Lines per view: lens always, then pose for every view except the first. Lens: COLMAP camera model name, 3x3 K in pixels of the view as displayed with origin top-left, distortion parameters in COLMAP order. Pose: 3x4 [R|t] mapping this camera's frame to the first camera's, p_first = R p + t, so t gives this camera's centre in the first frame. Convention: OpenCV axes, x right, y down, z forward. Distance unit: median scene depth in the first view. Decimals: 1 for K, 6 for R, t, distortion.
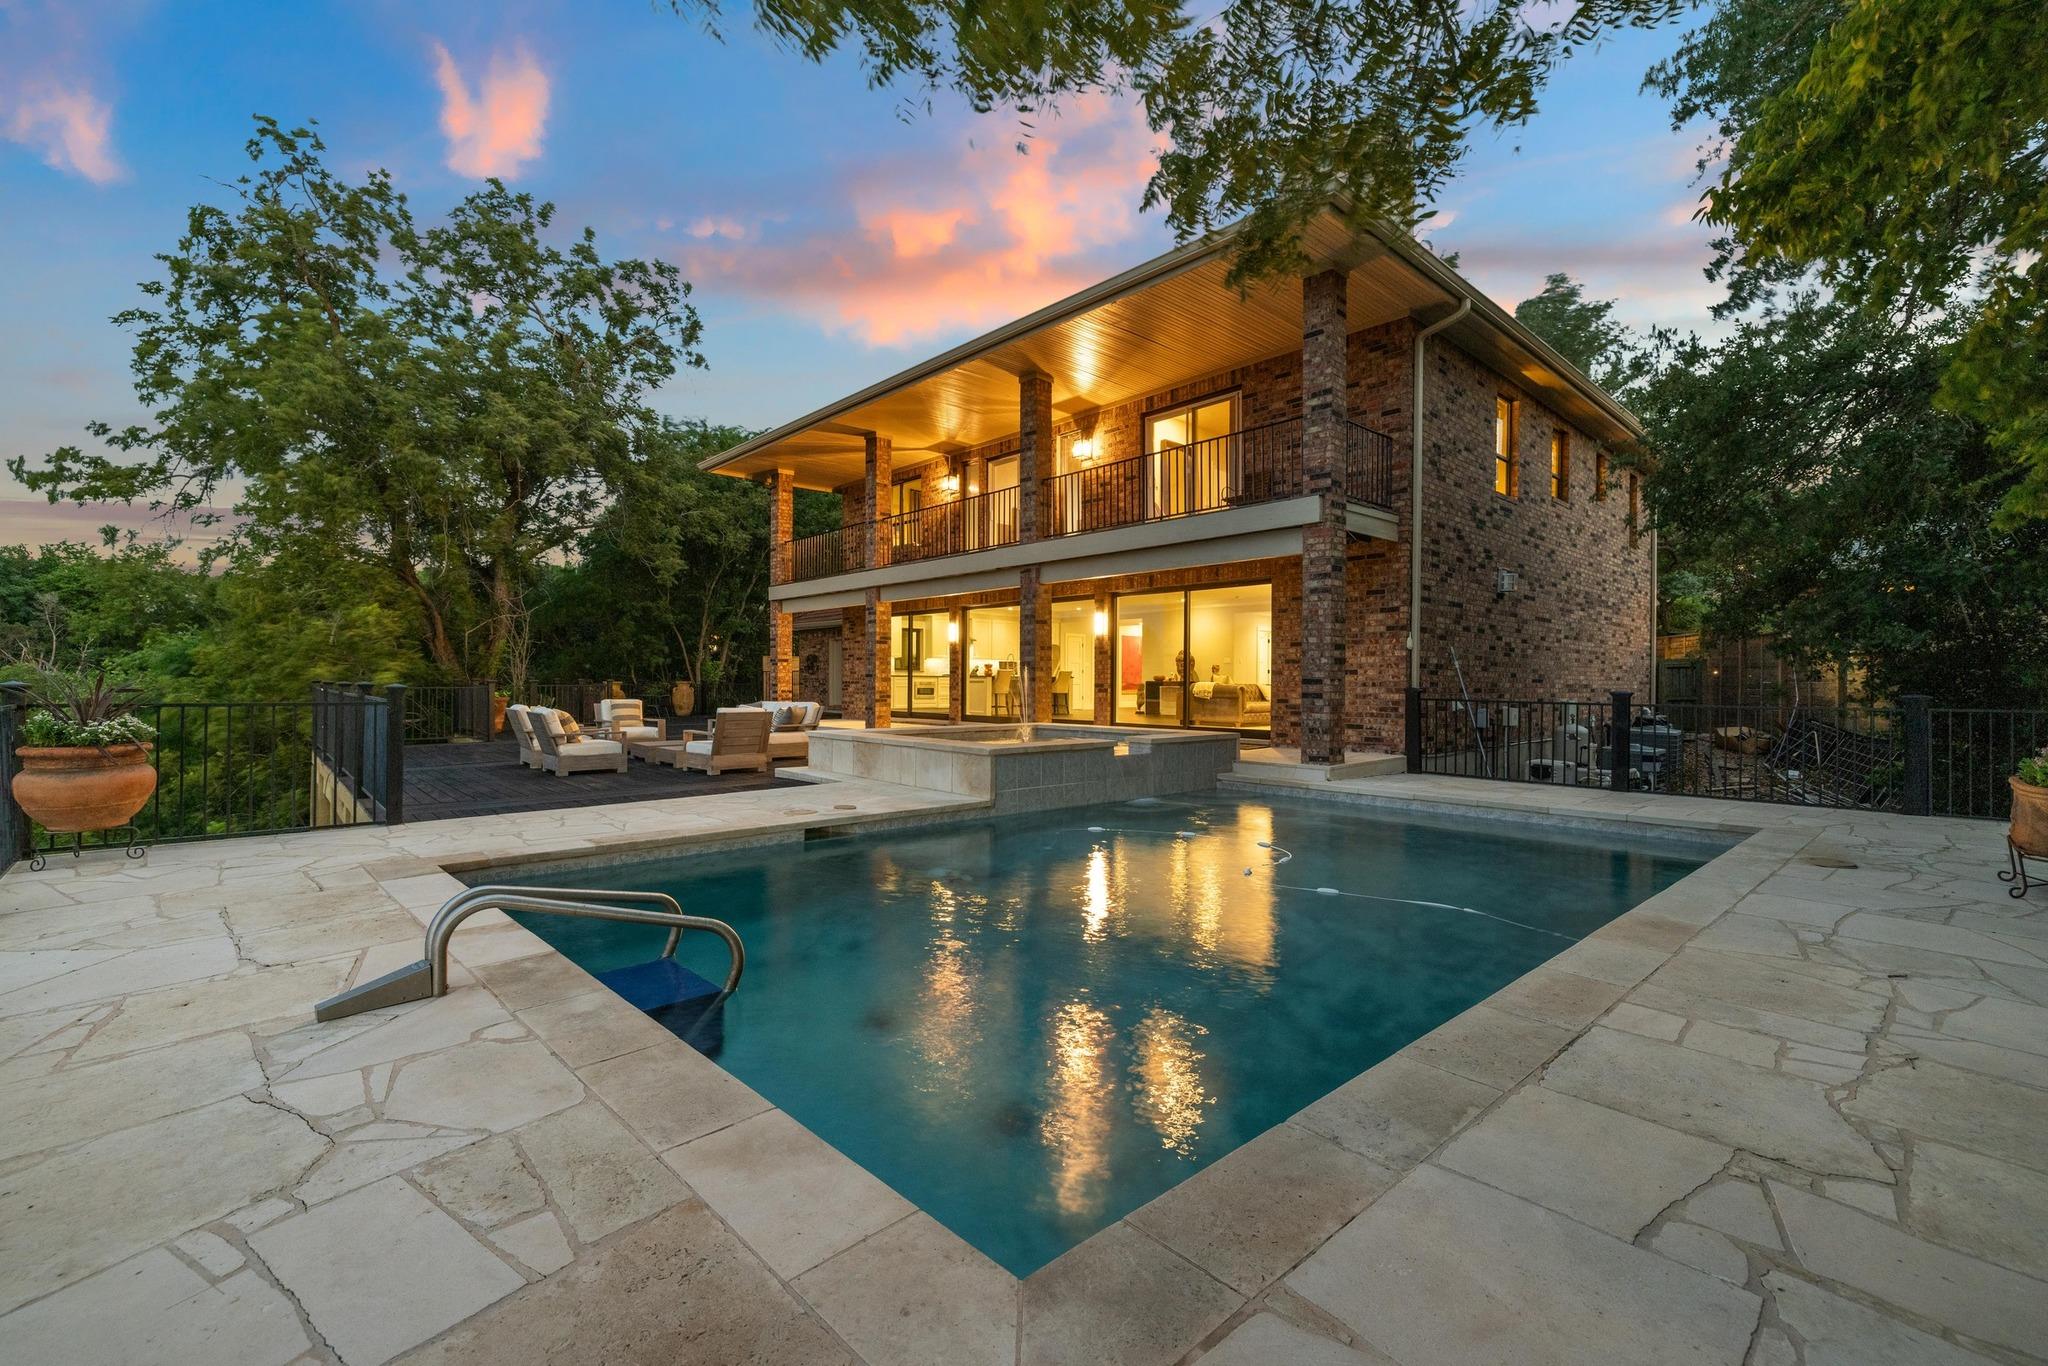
lens RADIAL K [[853.8, 0, 1039.7], [0, 853.8, 686.6], [0, 0, 1]] dist [0.001997, -0.000417]
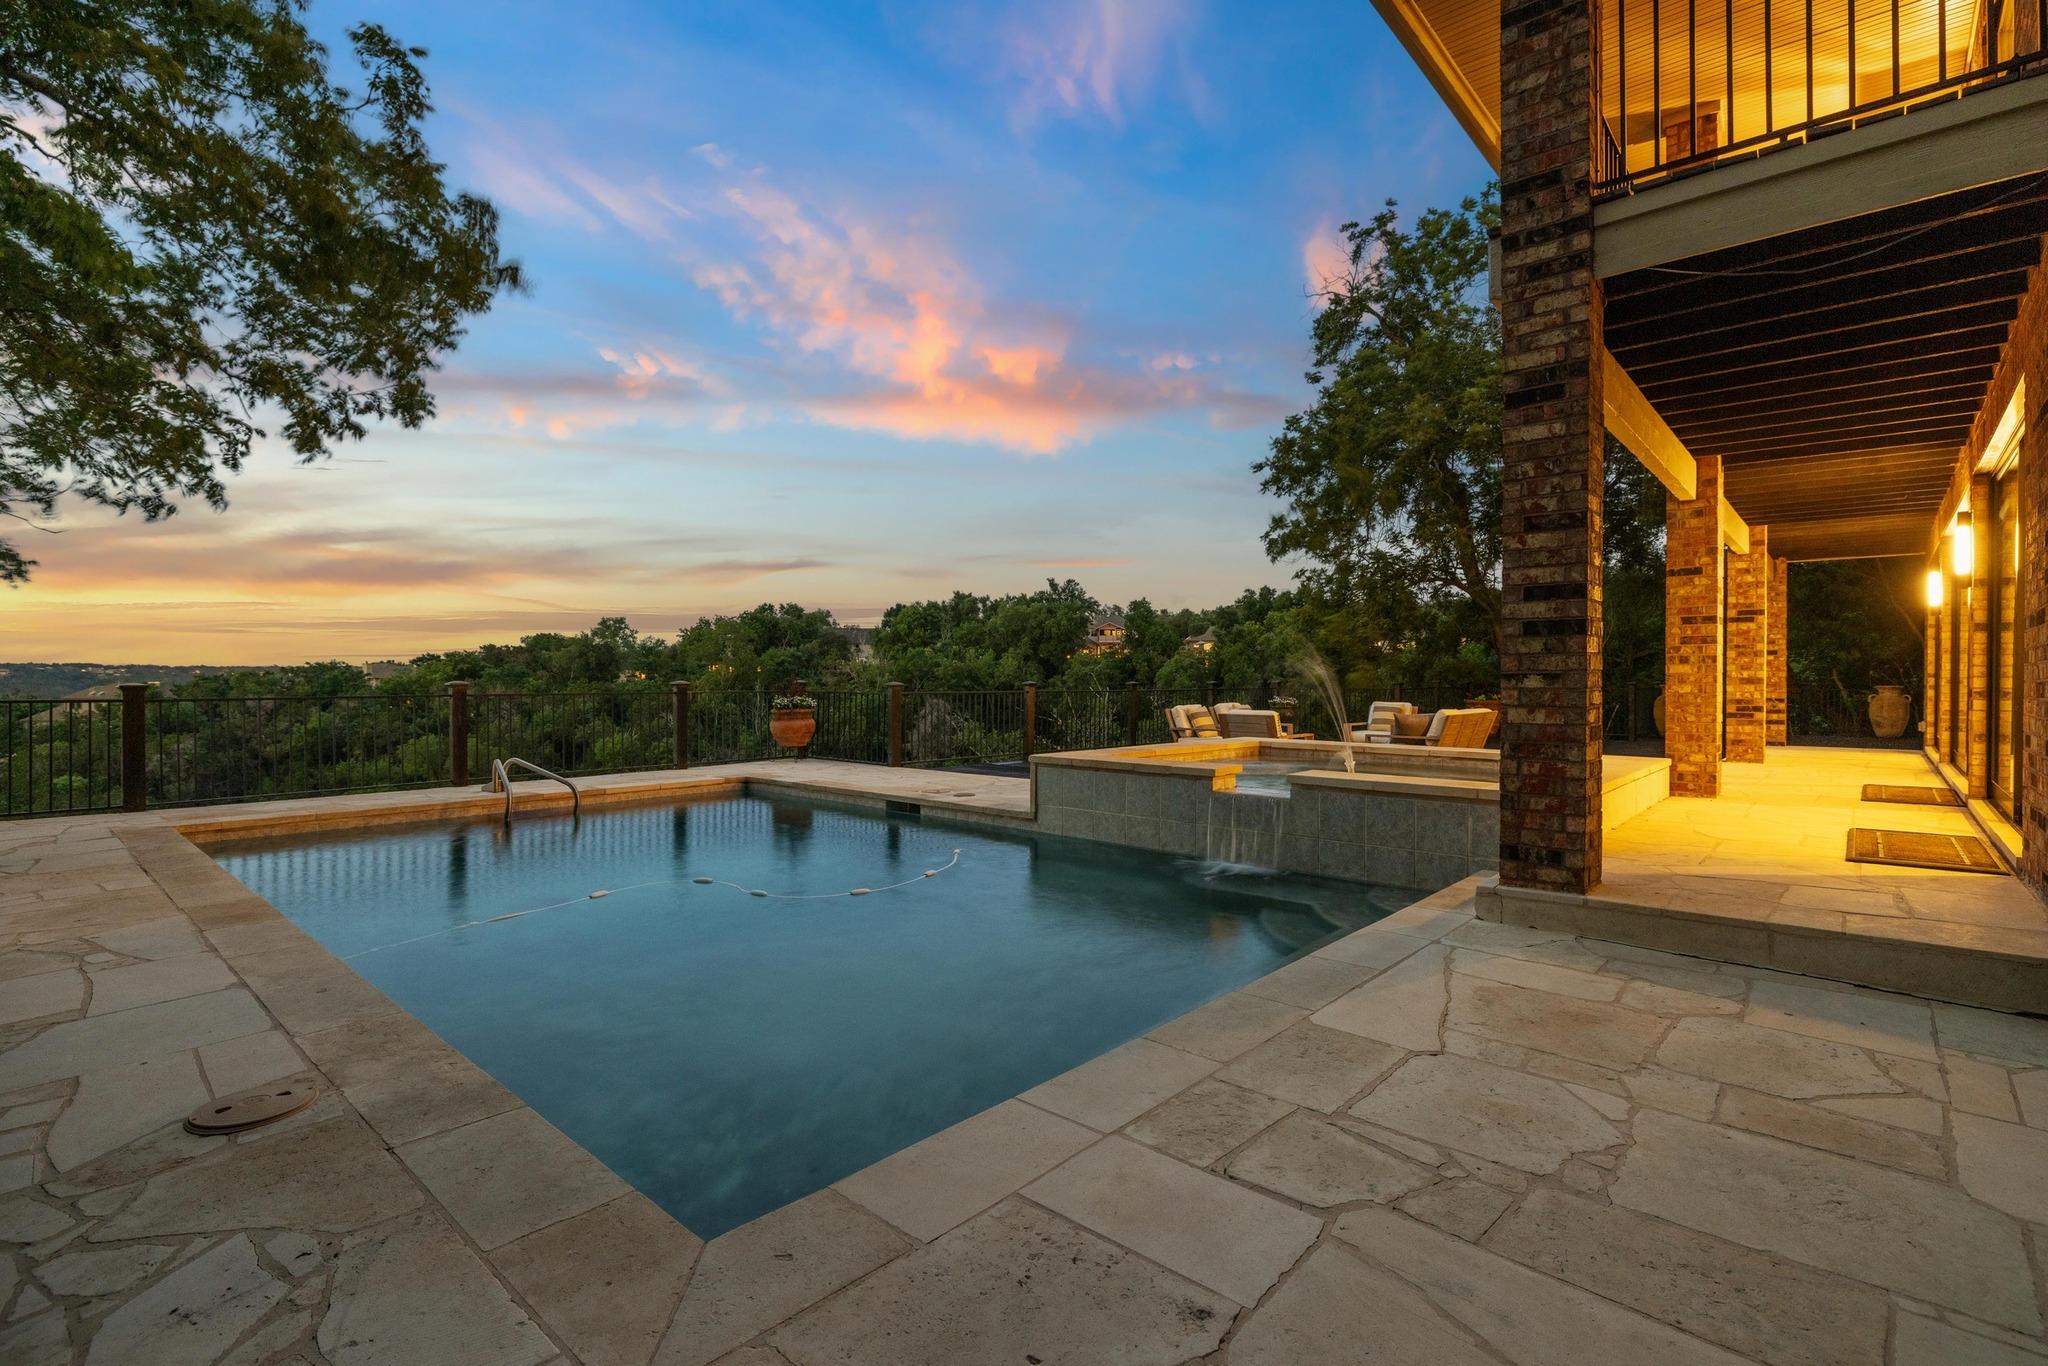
lens RADIAL K [[968.8, 0, 1024.5], [0, 968.8, 677.8], [0, 0, 1]] dist [-0.000066, 0.000088]
pose [[0.088586, -0.004745, -0.996057, 0.437489], [-0.008775, 0.999946, -0.005544, -0.001678], [0.996030, 0.009231, 0.088540, 0.408650]]
